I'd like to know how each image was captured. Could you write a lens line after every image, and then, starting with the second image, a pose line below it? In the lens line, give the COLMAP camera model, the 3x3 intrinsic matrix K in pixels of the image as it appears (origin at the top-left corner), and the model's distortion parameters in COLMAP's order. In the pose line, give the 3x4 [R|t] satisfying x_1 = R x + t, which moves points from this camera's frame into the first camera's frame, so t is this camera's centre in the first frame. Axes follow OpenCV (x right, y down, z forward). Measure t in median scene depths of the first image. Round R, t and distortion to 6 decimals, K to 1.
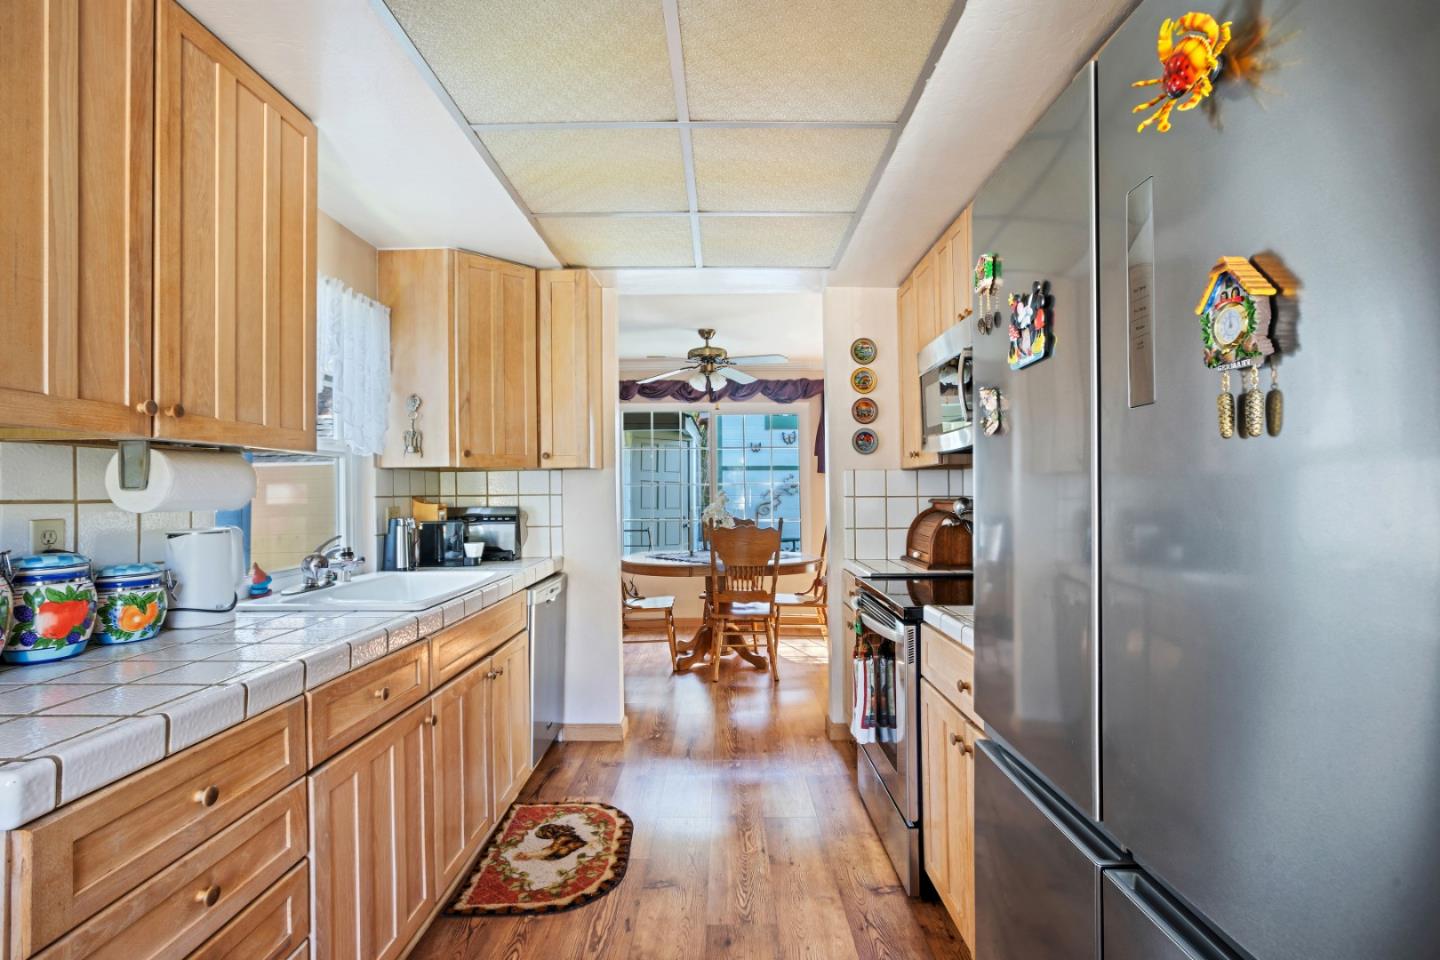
lens RADIAL K [[666.9, 0, 722.1], [0, 666.9, 488.1], [0, 0, 1]] dist [-0.025616, 0.005180]
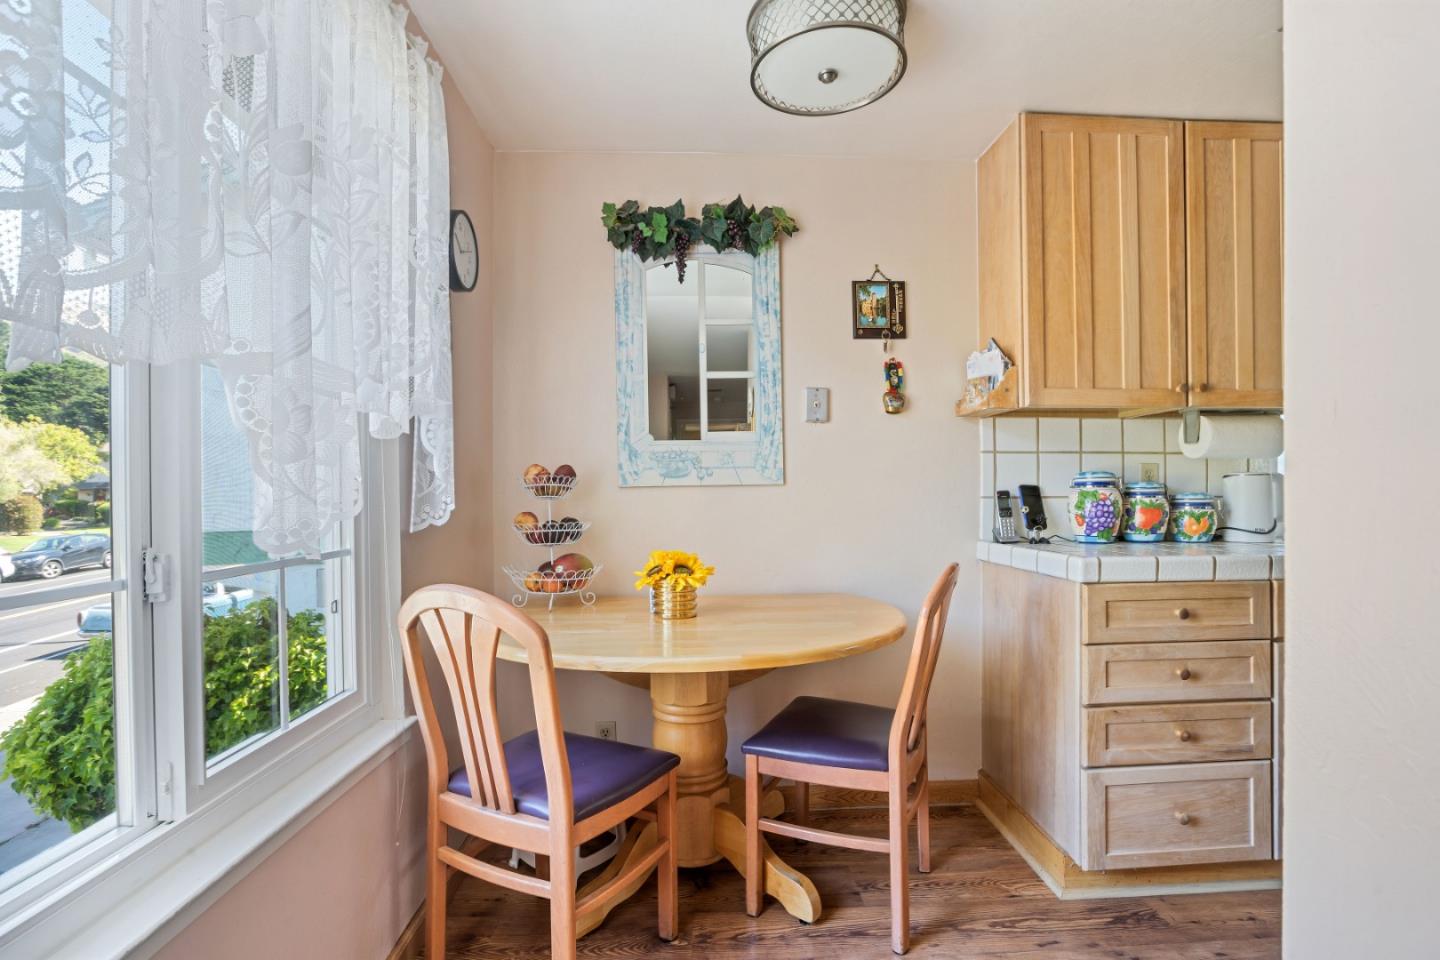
lens RADIAL K [[666.9, 0, 724.5], [0, 666.9, 486.9], [0, 0, 1]] dist [-0.025616, 0.005180]
pose [[0.059127, 0.005860, -0.998233, 0.637645], [0.007407, 0.999953, 0.006309, 0.095137], [0.998223, -0.007767, 0.059081, -0.208881]]
